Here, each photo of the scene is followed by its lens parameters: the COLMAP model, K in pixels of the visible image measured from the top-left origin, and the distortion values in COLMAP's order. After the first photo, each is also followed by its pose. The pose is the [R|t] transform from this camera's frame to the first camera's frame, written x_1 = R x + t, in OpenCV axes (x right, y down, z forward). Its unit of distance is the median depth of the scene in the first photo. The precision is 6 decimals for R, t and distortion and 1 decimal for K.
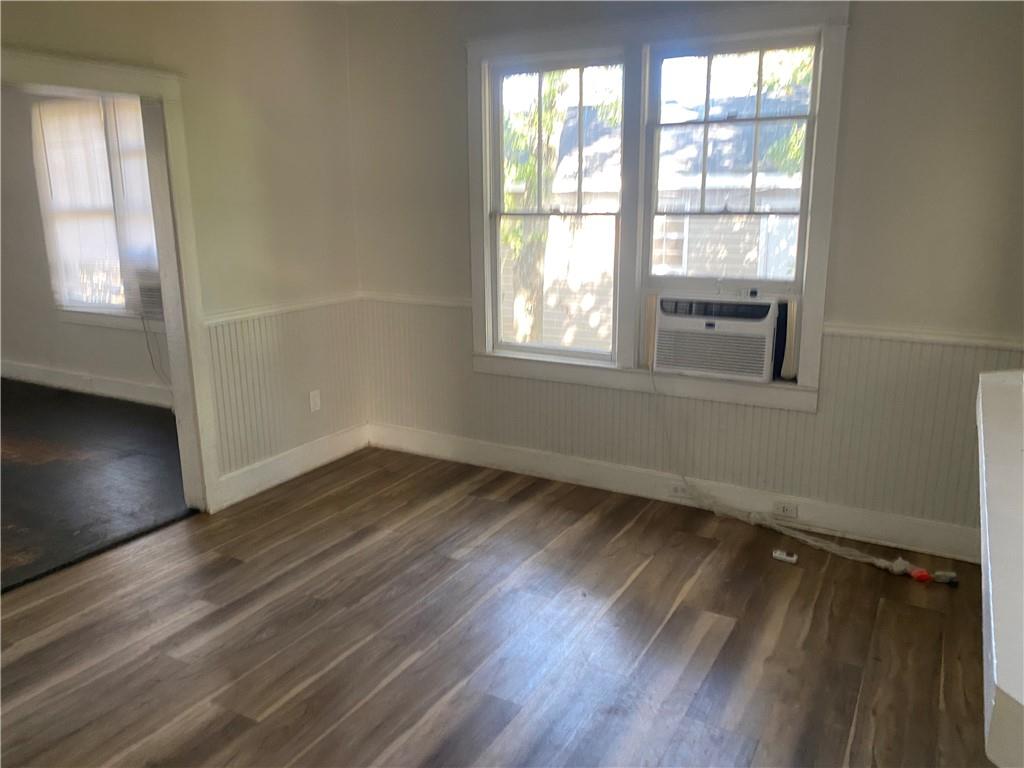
lens RADIAL K [[766.3, 0, 516.0], [0, 766.3, 380.2], [0, 0, 1]] dist [0.002399, -0.000803]
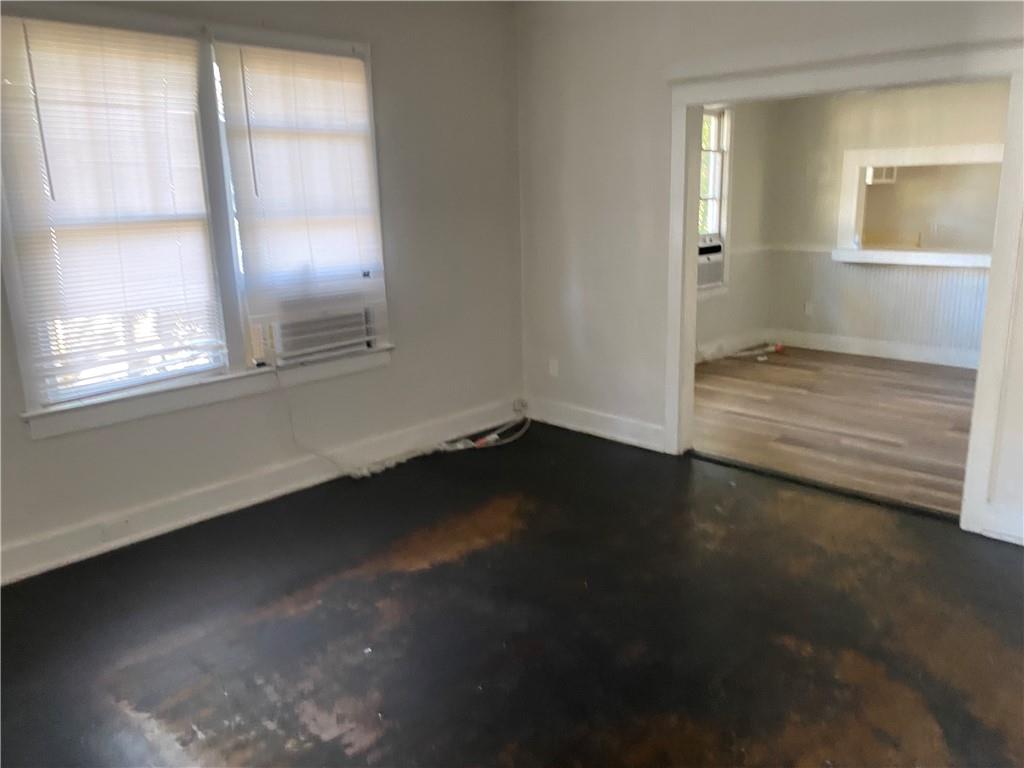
lens RADIAL K [[786.7, 0, 512.0], [0, 786.7, 384.0], [0, 0, 1]] dist [0.004288, -0.000433]
pose [[0.260474, -0.230468, 0.937570, -1.668182], [0.242245, 0.955628, 0.167607, -0.208603], [-0.934597, 0.183464, 0.304746, 0.890256]]
